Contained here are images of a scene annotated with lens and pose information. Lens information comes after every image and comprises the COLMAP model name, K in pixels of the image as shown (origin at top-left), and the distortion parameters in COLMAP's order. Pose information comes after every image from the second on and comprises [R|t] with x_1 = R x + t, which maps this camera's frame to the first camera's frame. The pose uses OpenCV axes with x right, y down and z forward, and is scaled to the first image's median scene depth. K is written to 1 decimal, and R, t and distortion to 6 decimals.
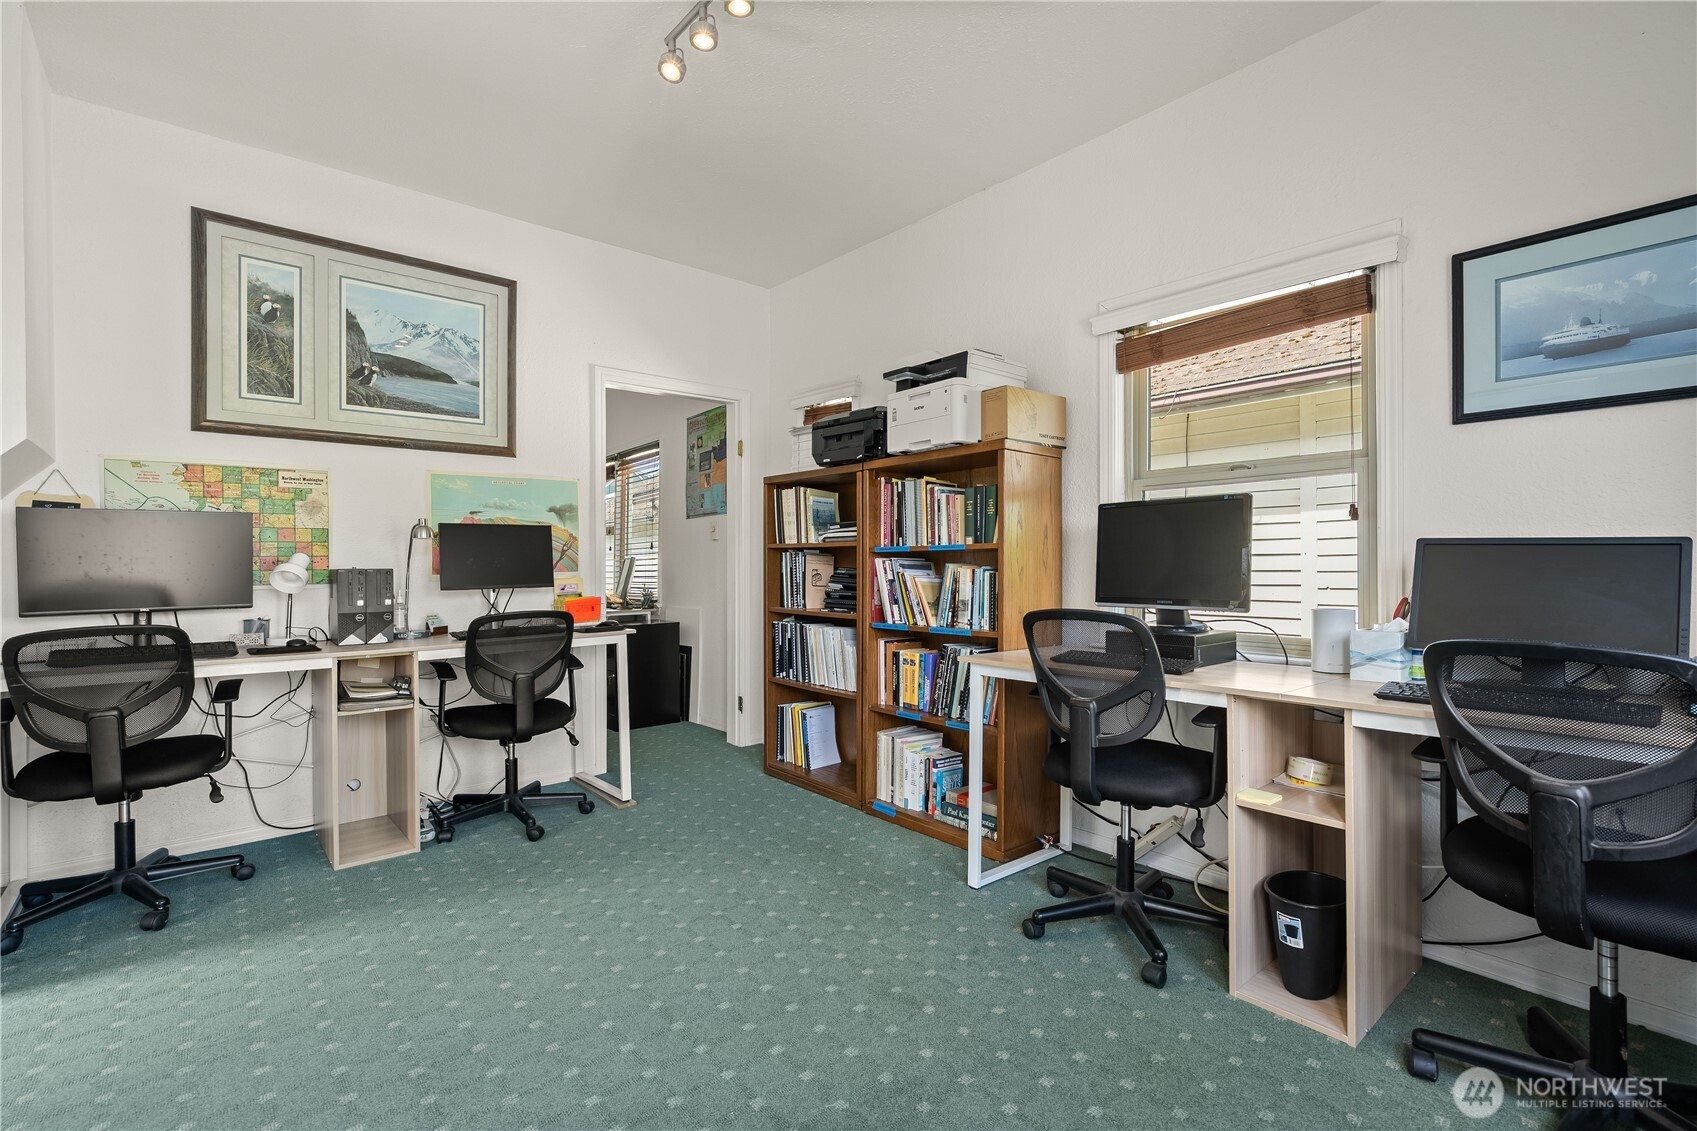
lens RADIAL K [[776.4, 0, 847.6], [0, 776.4, 563.4], [0, 0, 1]] dist [-0.002270, 0.000100]
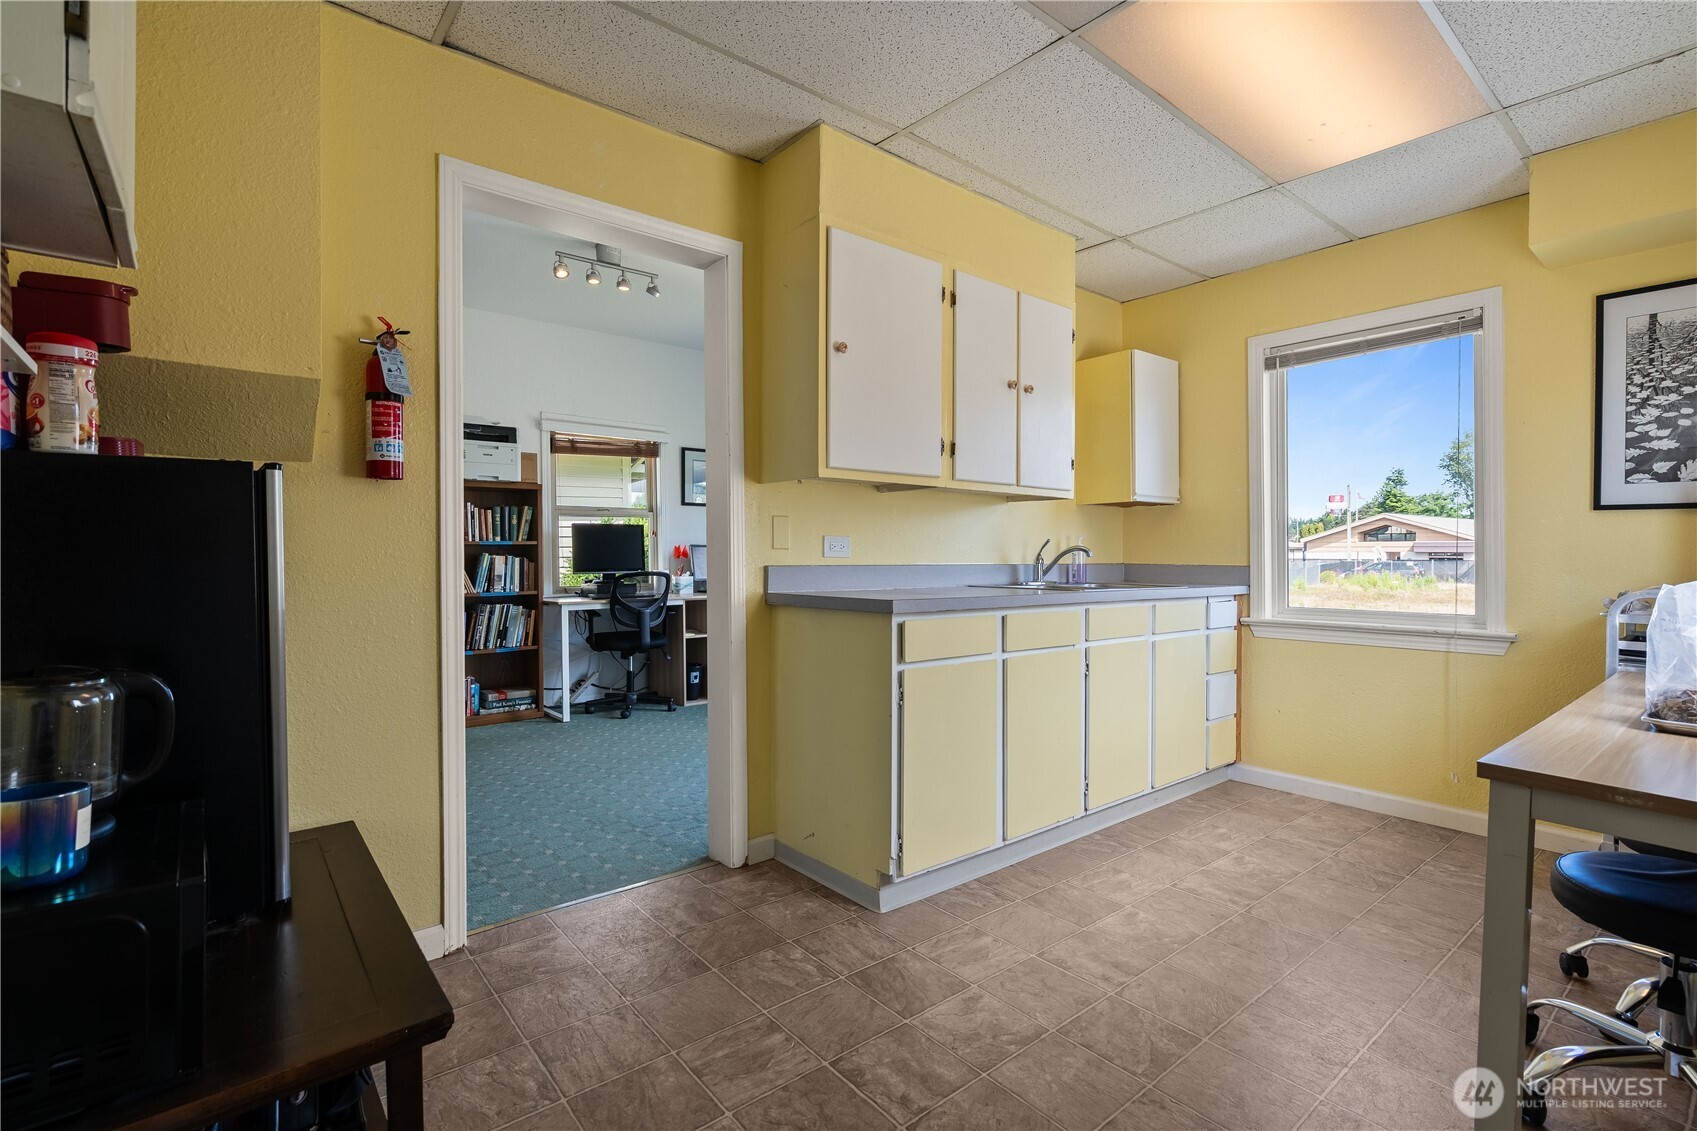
lens RADIAL K [[776.4, 0, 852.5], [0, 776.4, 553.0], [0, 0, 1]] dist [-0.002270, 0.000100]
pose [[-0.001311, 0.003104, 0.999994, -1.460893], [-0.000874, 0.999995, -0.003105, 0.004872], [-0.999999, -0.000878, -0.001308, 0.248431]]
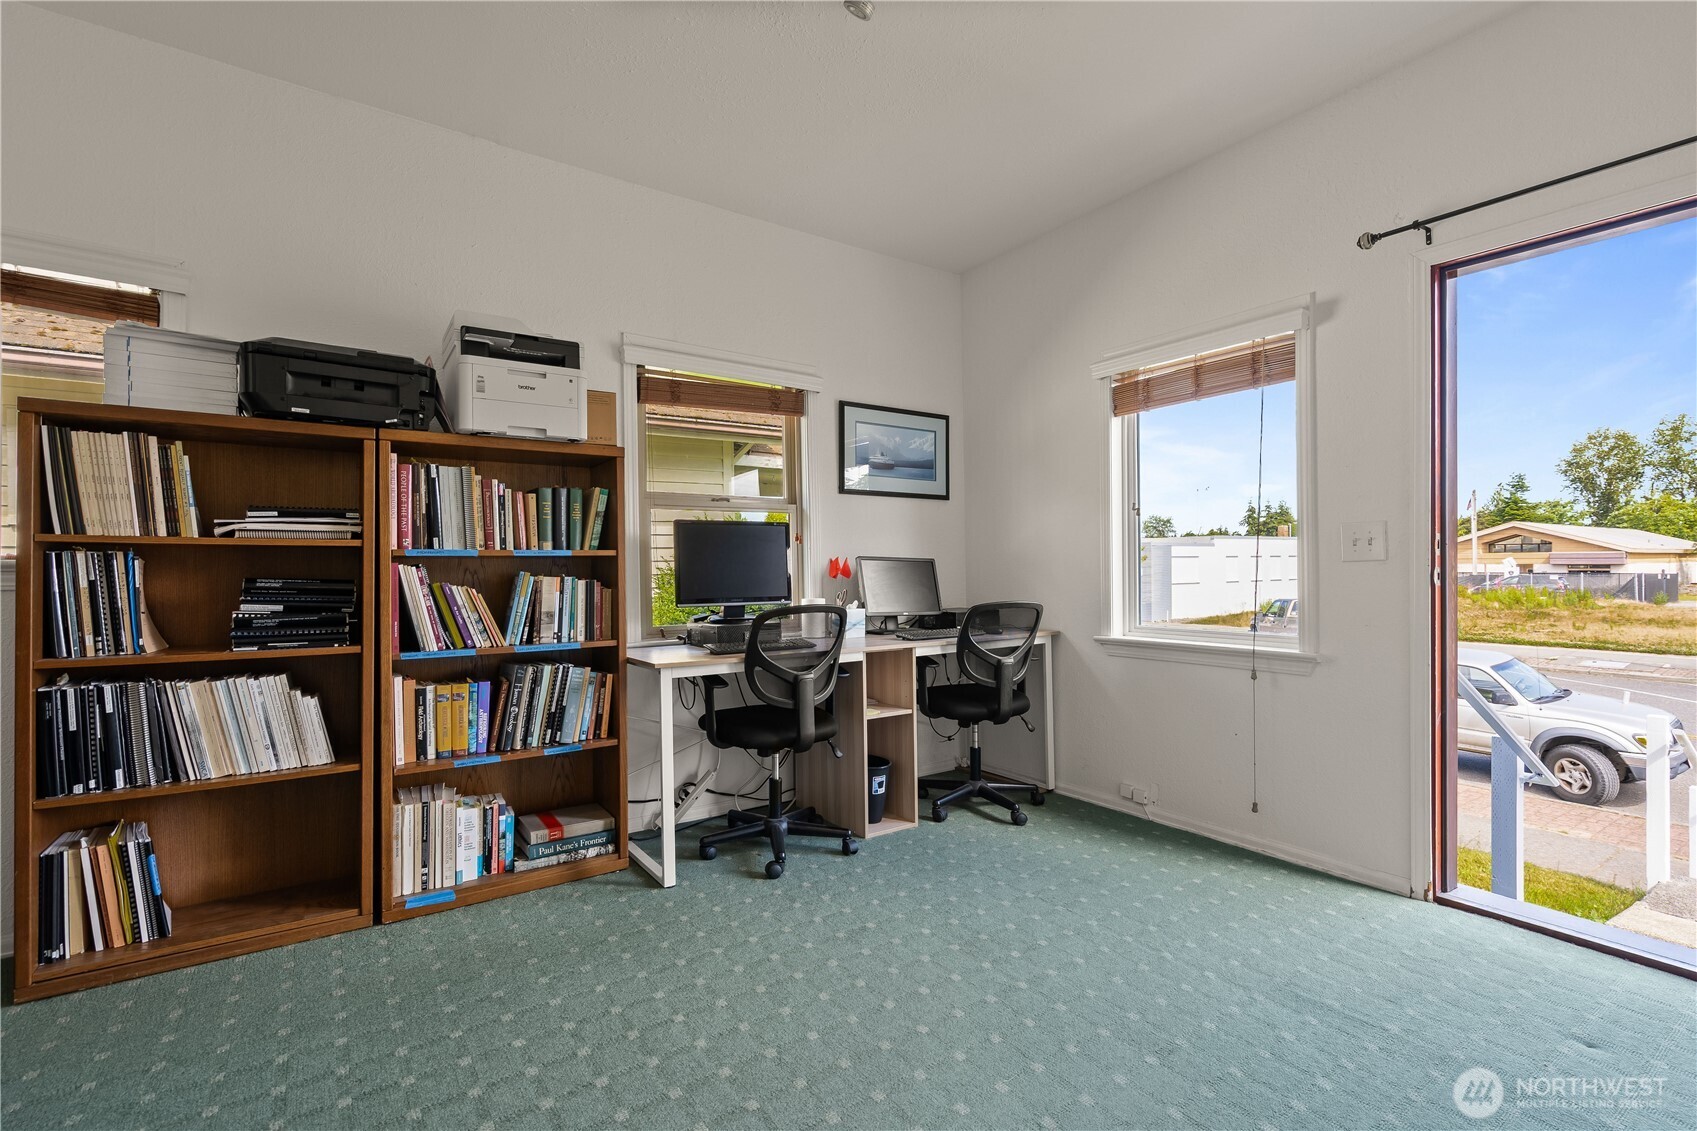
lens RADIAL K [[776.4, 0, 848.3], [0, 776.4, 567.6], [0, 0, 1]] dist [-0.002270, 0.000100]
pose [[0.090843, 0.001663, 0.995864, -0.700559], [0.001403, 0.999997, -0.001798, -0.002019], [-0.995864, 0.001560, 0.090840, 0.559400]]
